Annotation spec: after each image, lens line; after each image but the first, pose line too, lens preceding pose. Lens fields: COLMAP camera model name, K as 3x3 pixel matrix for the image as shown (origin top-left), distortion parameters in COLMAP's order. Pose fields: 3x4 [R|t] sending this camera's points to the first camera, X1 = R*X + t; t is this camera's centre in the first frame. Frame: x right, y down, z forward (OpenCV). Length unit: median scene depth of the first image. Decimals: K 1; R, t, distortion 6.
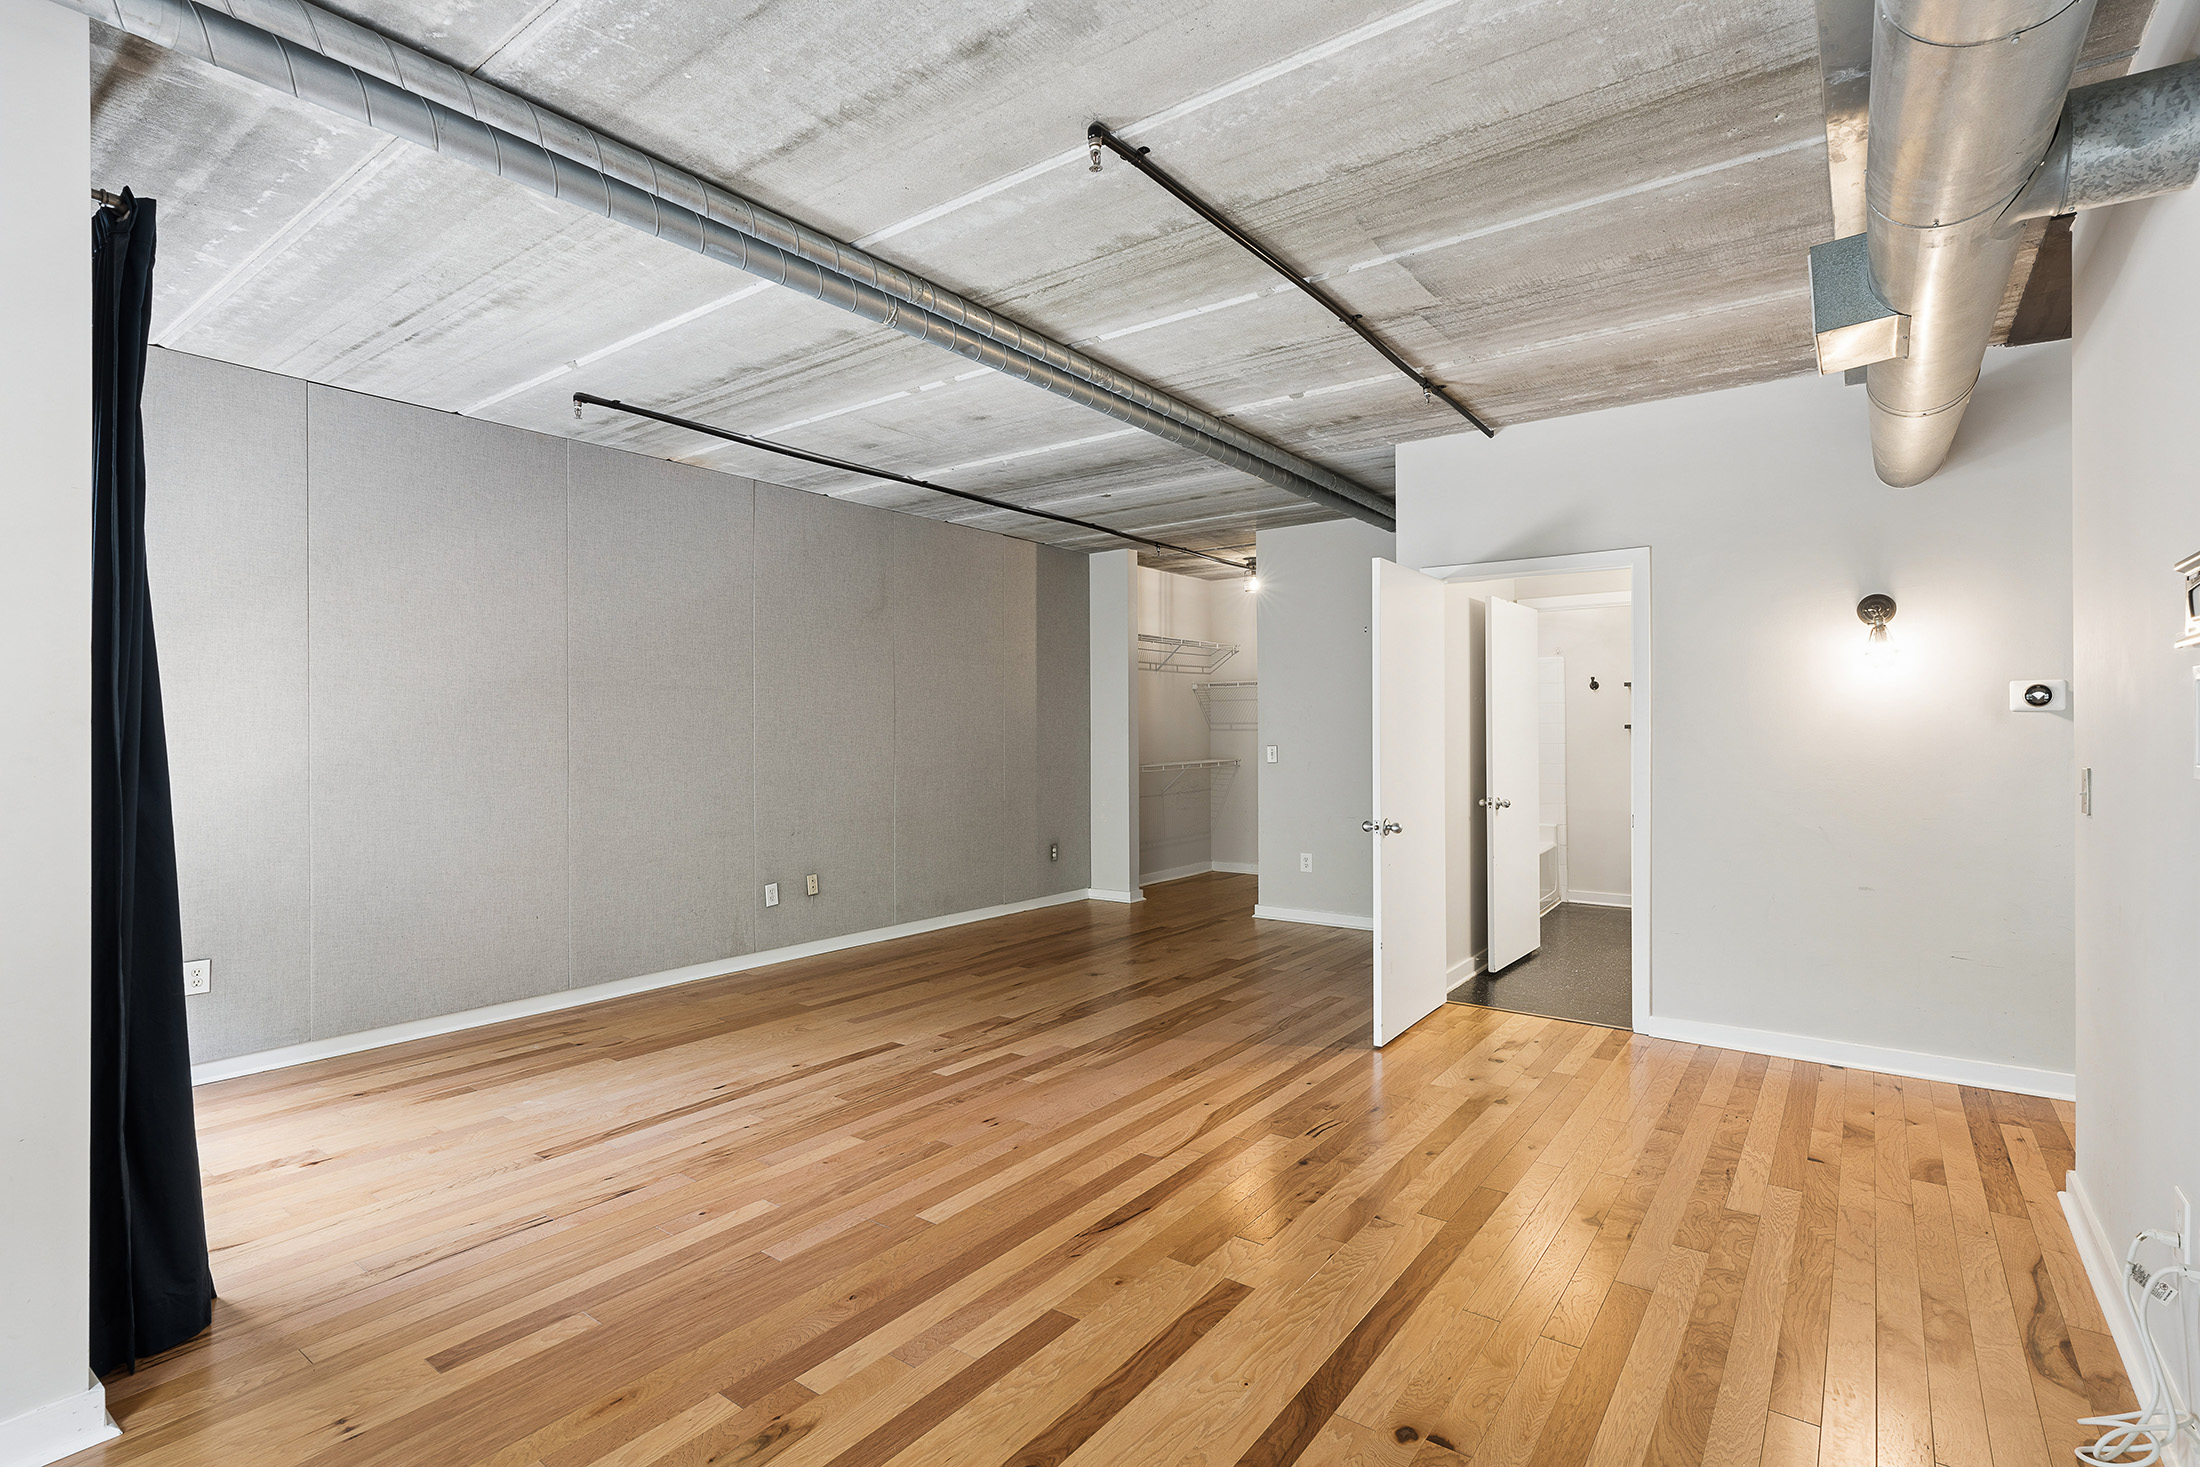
lens RADIAL K [[1049.3, 0, 1098.9], [0, 1049.3, 733.4], [0, 0, 1]] dist [-0.001608, -0.000123]
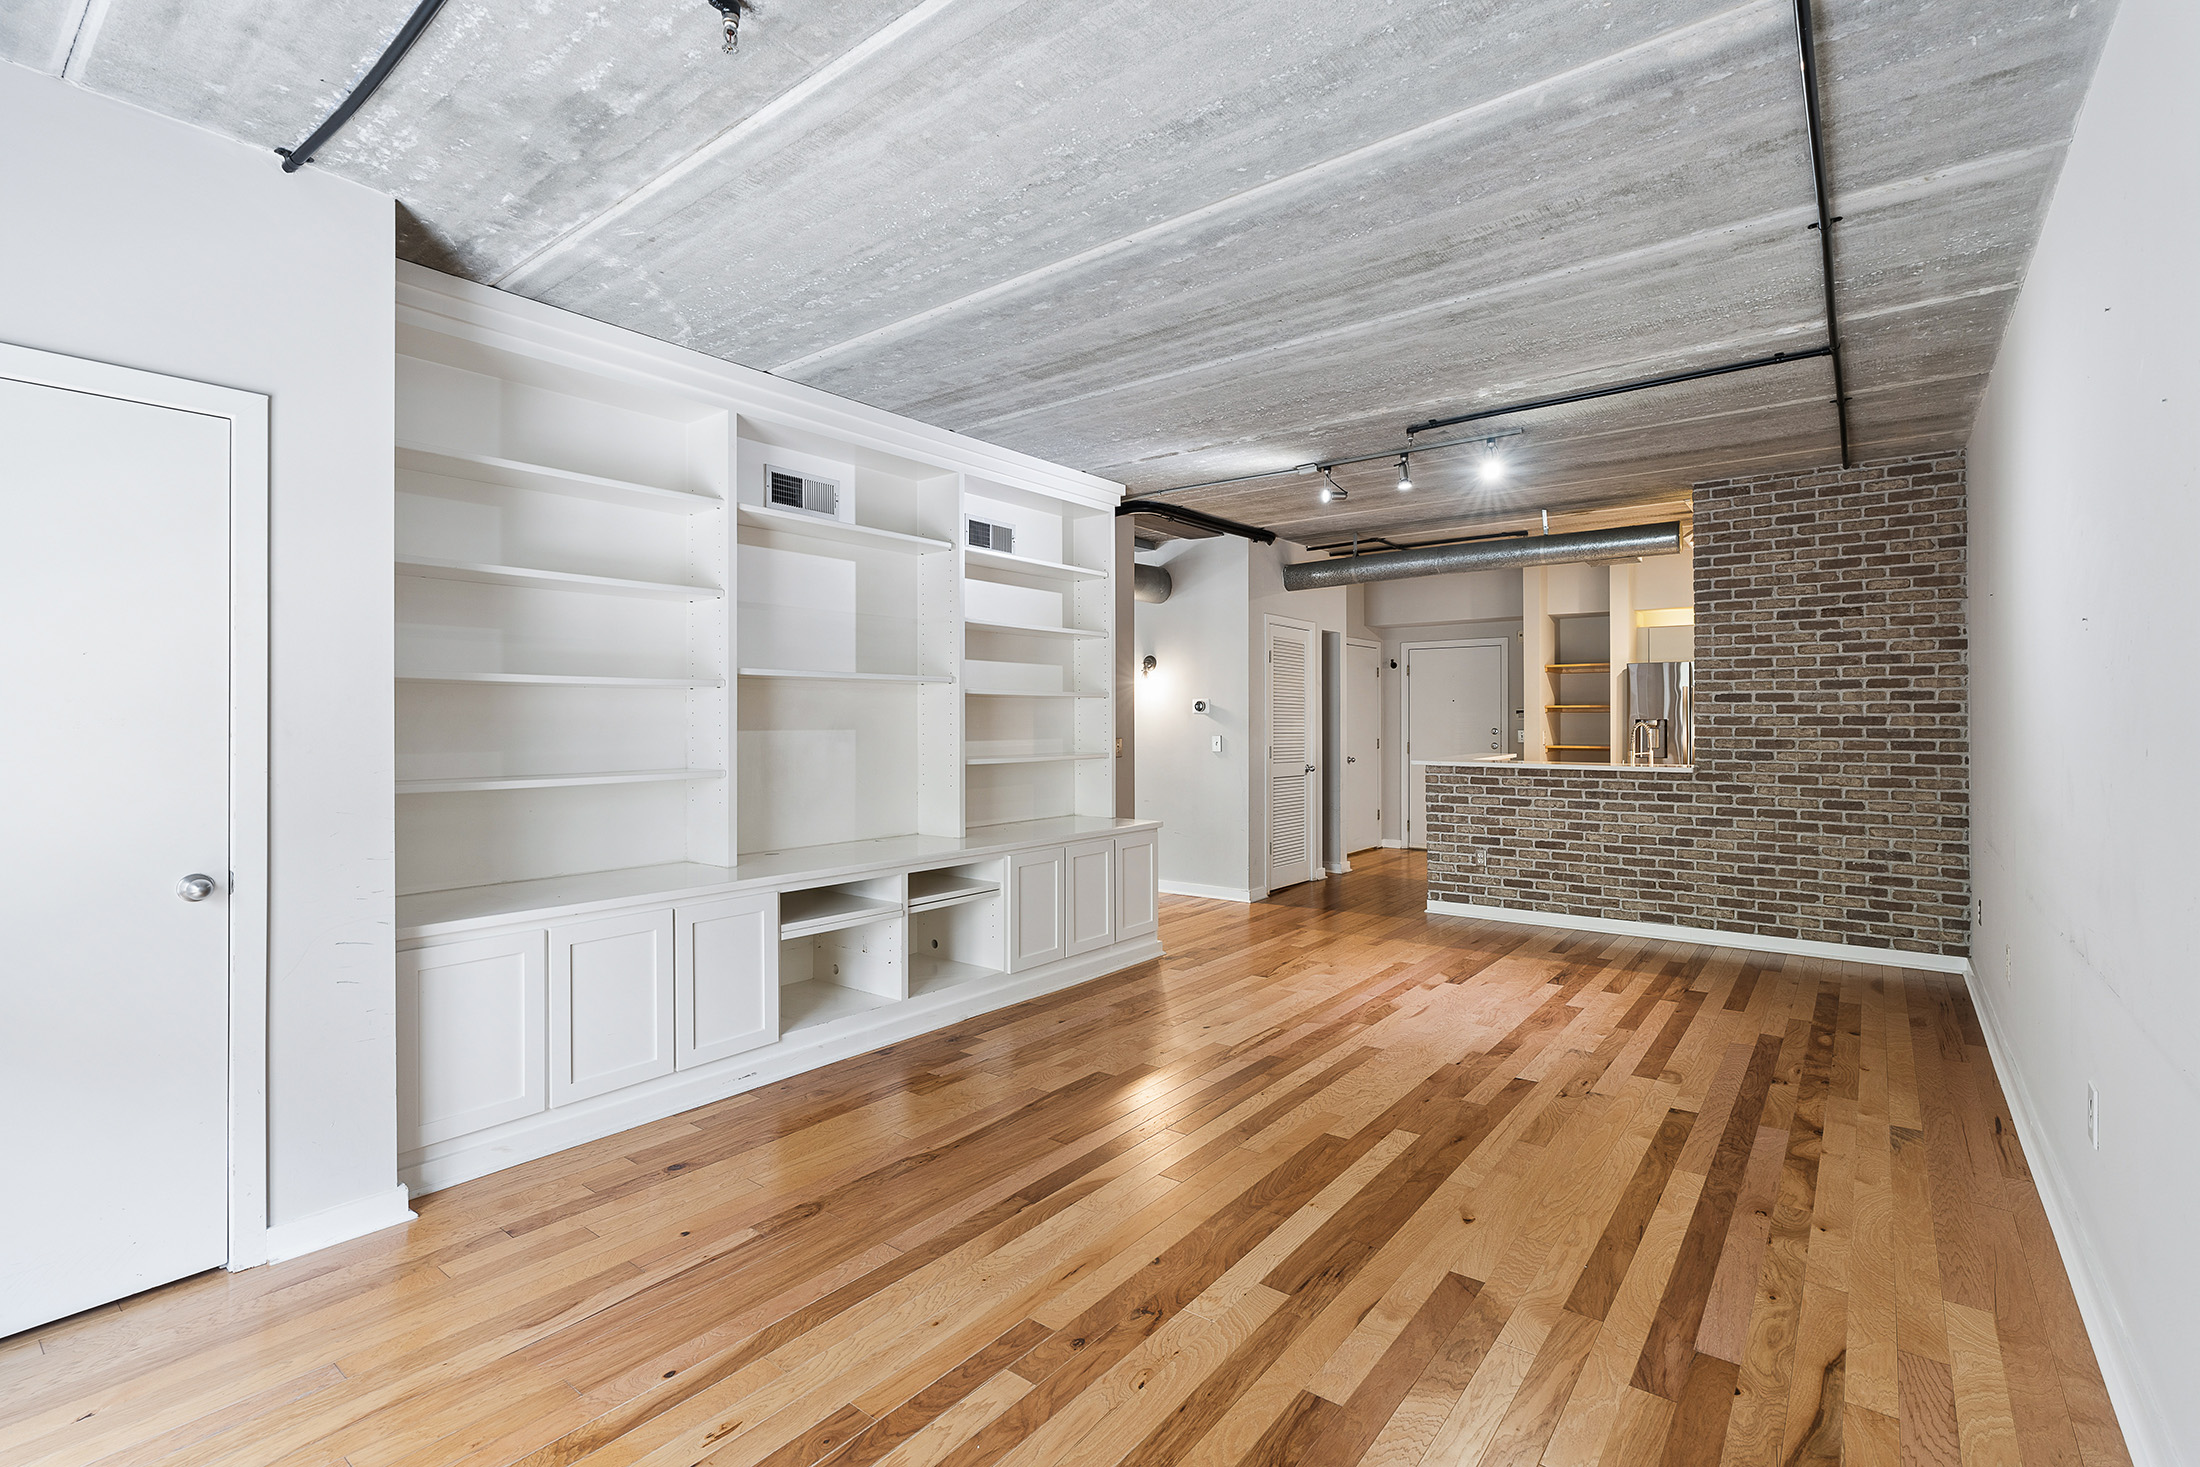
lens RADIAL K [[998.9, 0, 1095.3], [0, 998.9, 713.8], [0, 0, 1]] dist [-0.001995, 0.000248]
pose [[0.999721, 0.002013, -0.023539, 0.715590], [-0.002241, 0.999951, -0.009634, -0.001165], [0.023519, 0.009684, 0.999676, -0.983958]]
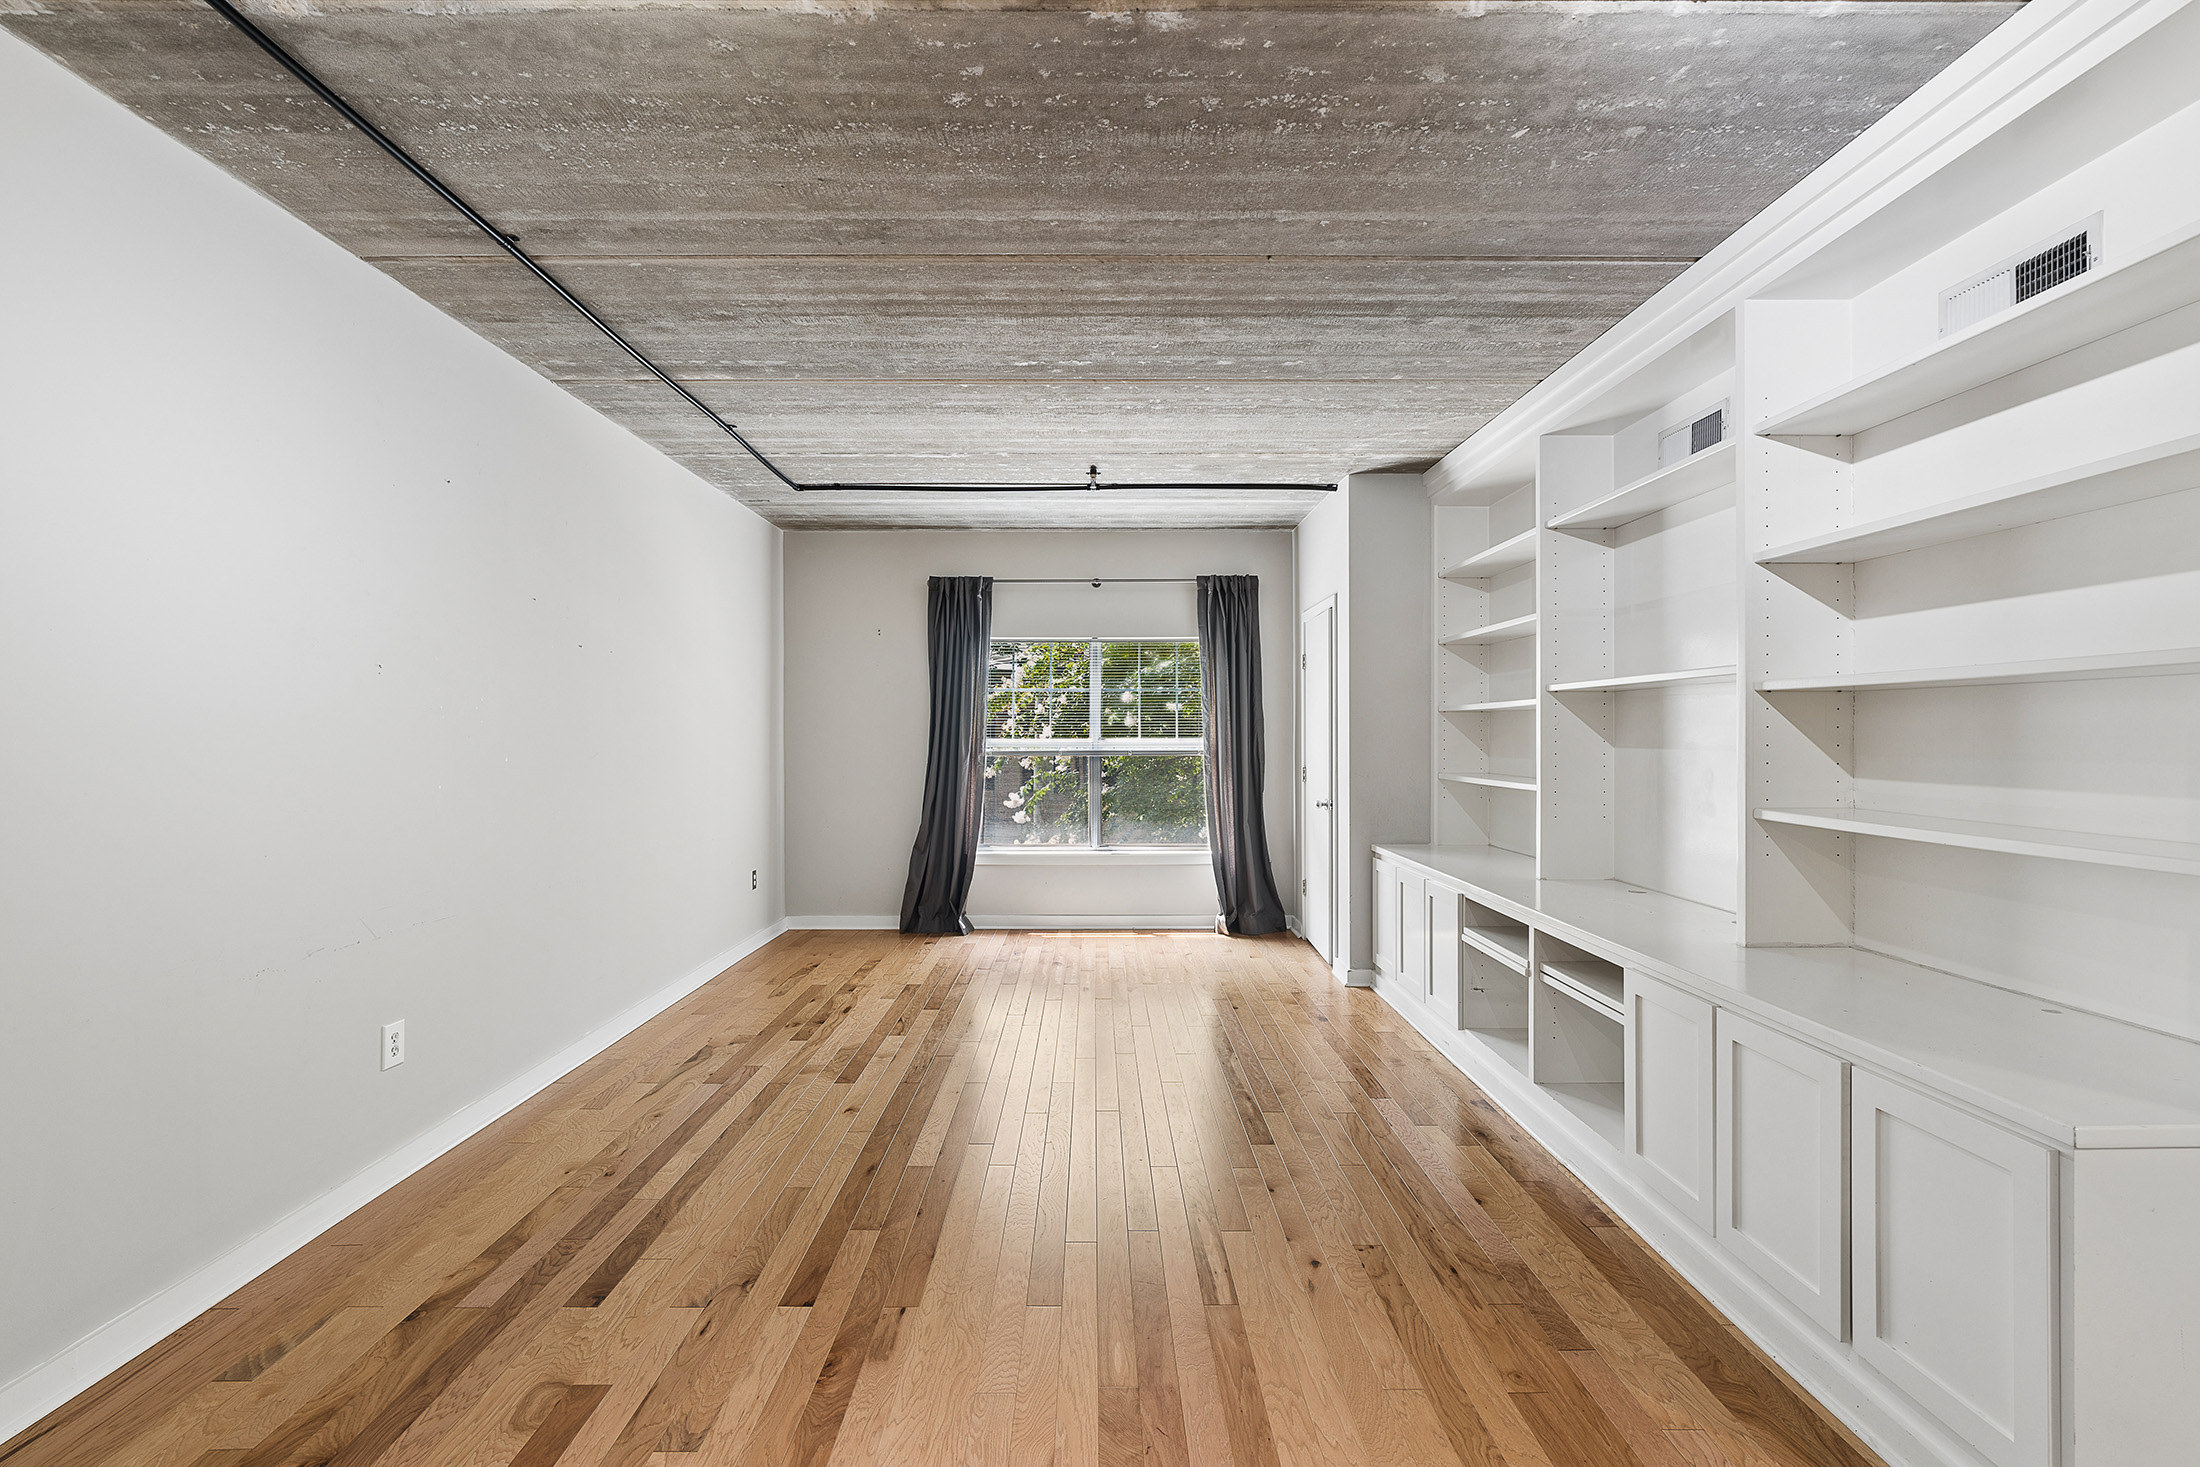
lens RADIAL K [[991.1, 0, 1095.8], [0, 991.1, 732.5], [0, 0, 1]] dist [-0.008591, 0.004227]
pose [[-0.799537, 0.005850, -0.600589, 1.316514], [0.004651, 0.999983, 0.003548, -0.014271], [0.600599, 0.000043, -0.799550, 0.566985]]
